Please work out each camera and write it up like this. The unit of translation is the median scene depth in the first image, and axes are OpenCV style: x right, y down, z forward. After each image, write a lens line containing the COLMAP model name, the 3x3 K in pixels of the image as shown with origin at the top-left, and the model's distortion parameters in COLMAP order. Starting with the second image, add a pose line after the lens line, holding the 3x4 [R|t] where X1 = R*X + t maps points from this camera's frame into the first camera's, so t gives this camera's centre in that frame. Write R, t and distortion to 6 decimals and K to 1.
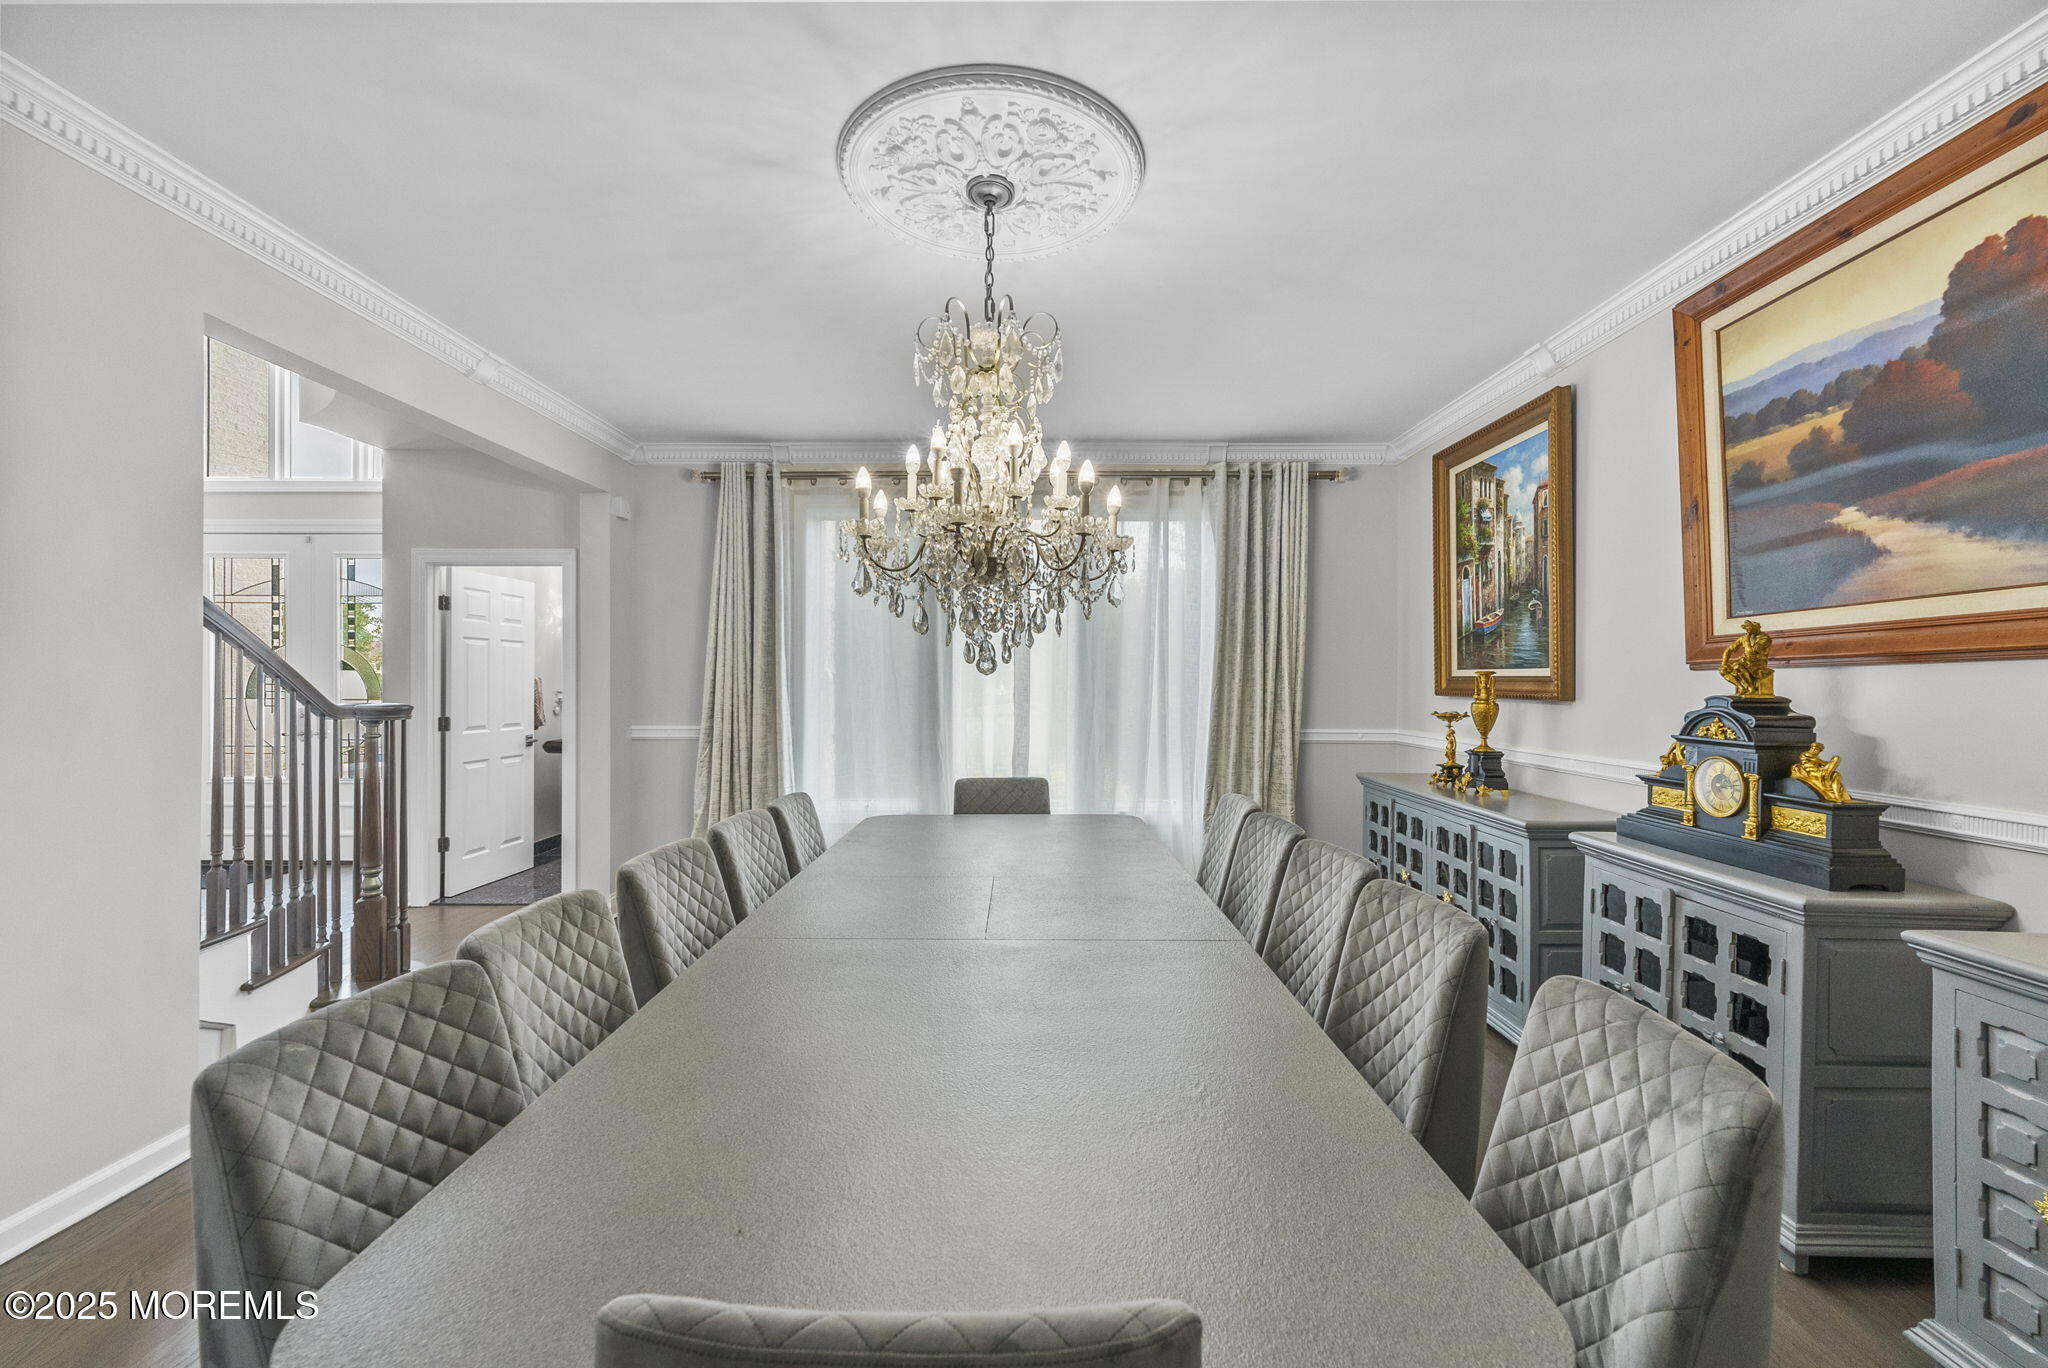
lens RADIAL K [[841.6, 0, 1018.7], [0, 841.6, 676.8], [0, 0, 1]] dist [-0.006709, -0.000255]
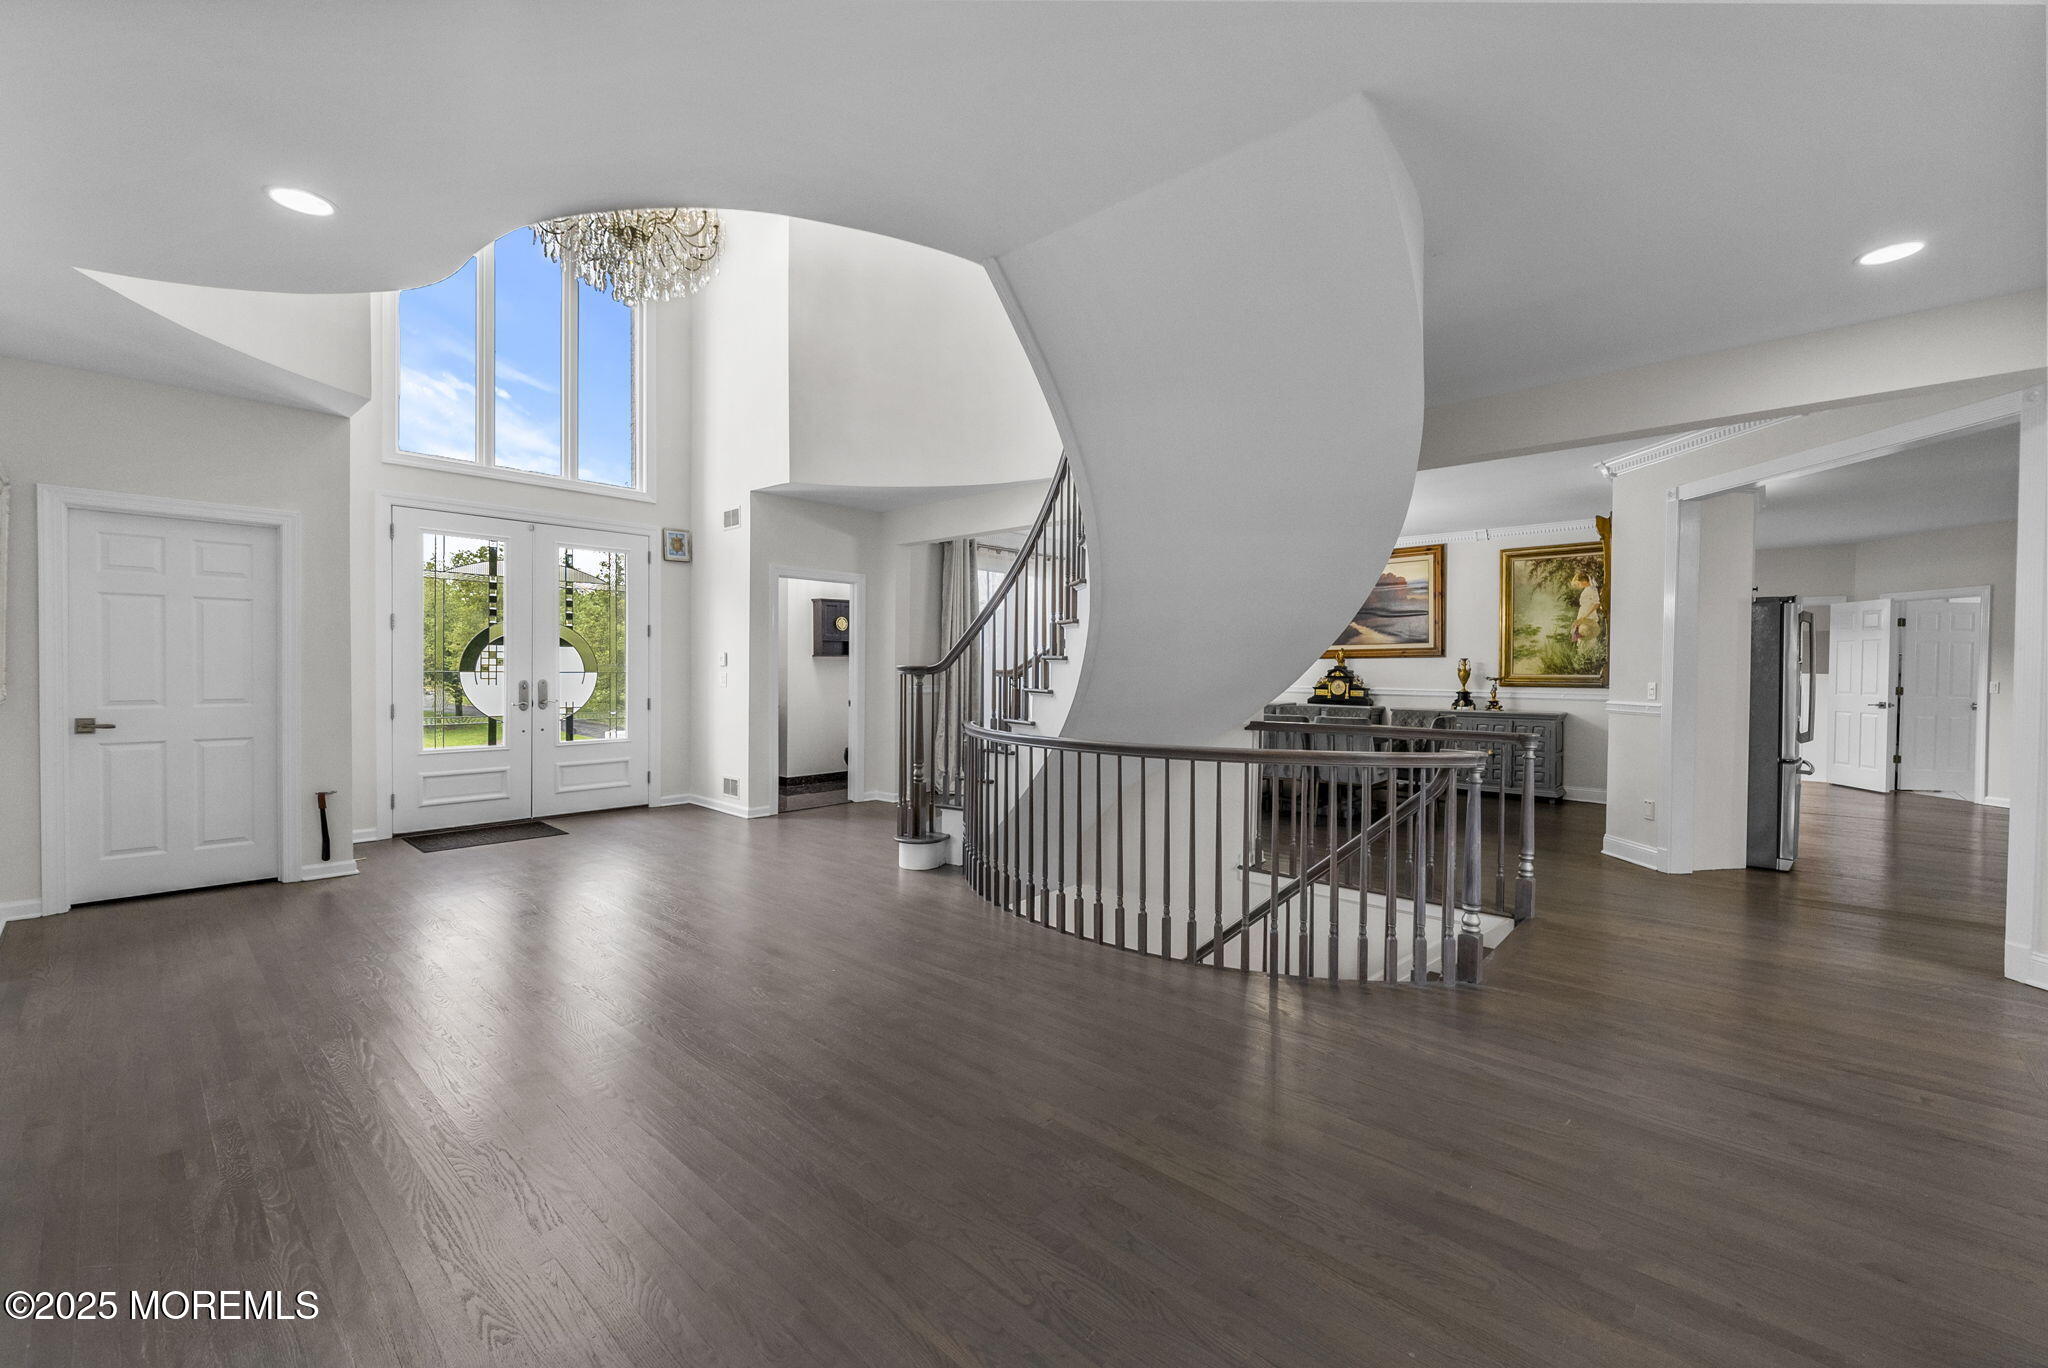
lens RADIAL K [[835.7, 0, 1024.0], [0, 835.7, 684.0], [0, 0, 1]] dist [0.000058, -0.000076]
pose [[0.661750, -0.010689, 0.749649, -3.168589], [-0.007592, 0.999752, 0.020956, 0.036672], [-0.749687, -0.019559, 0.661504, -0.556813]]
